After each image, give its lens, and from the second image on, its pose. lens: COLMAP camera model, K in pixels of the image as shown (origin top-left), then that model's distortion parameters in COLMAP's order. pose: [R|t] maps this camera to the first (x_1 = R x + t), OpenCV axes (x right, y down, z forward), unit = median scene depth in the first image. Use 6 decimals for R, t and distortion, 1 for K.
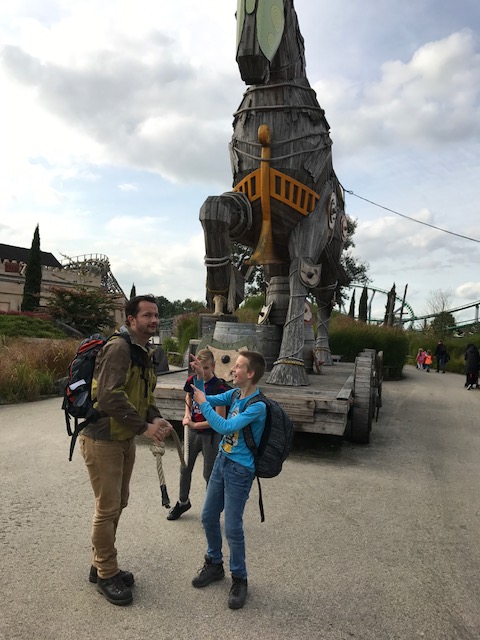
lens RADIAL K [[523.5, 0, 240.0], [0, 523.5, 320.0], [0, 0, 1]] dist [0.002284, 0.000839]
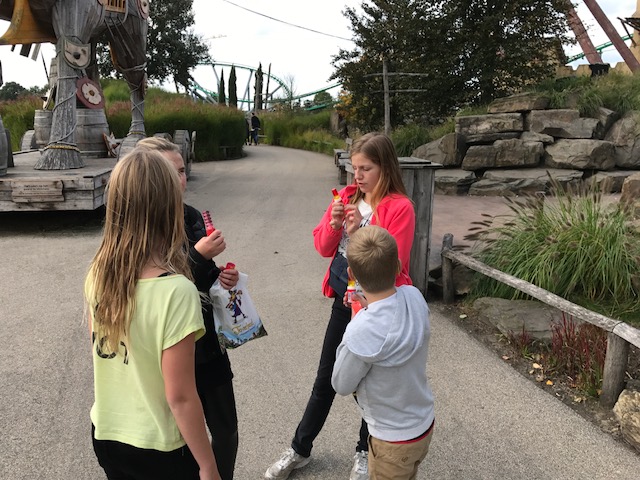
lens RADIAL K [[522.6, 0, 320.0], [0, 522.6, 240.0], [0, 0, 1]] dist [0.008175, -0.003793]
pose [[0.934168, -0.124332, 0.334471, 0.182283], [0.035646, 0.965161, 0.259219, 0.008929], [-0.355048, -0.230231, 0.906054, -0.126354]]
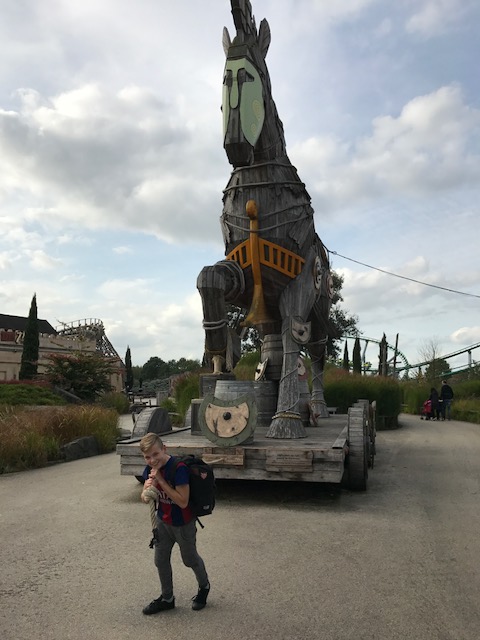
lens RADIAL K [[522.6, 0, 247.1], [0, 522.6, 306.5], [0, 0, 1]] dist [0.008175, -0.003793]
pose [[0.998502, -0.046623, 0.028621, -0.004661], [0.050016, 0.989946, -0.132310, -0.002219], [-0.022165, 0.133543, 0.990795, -0.067204]]
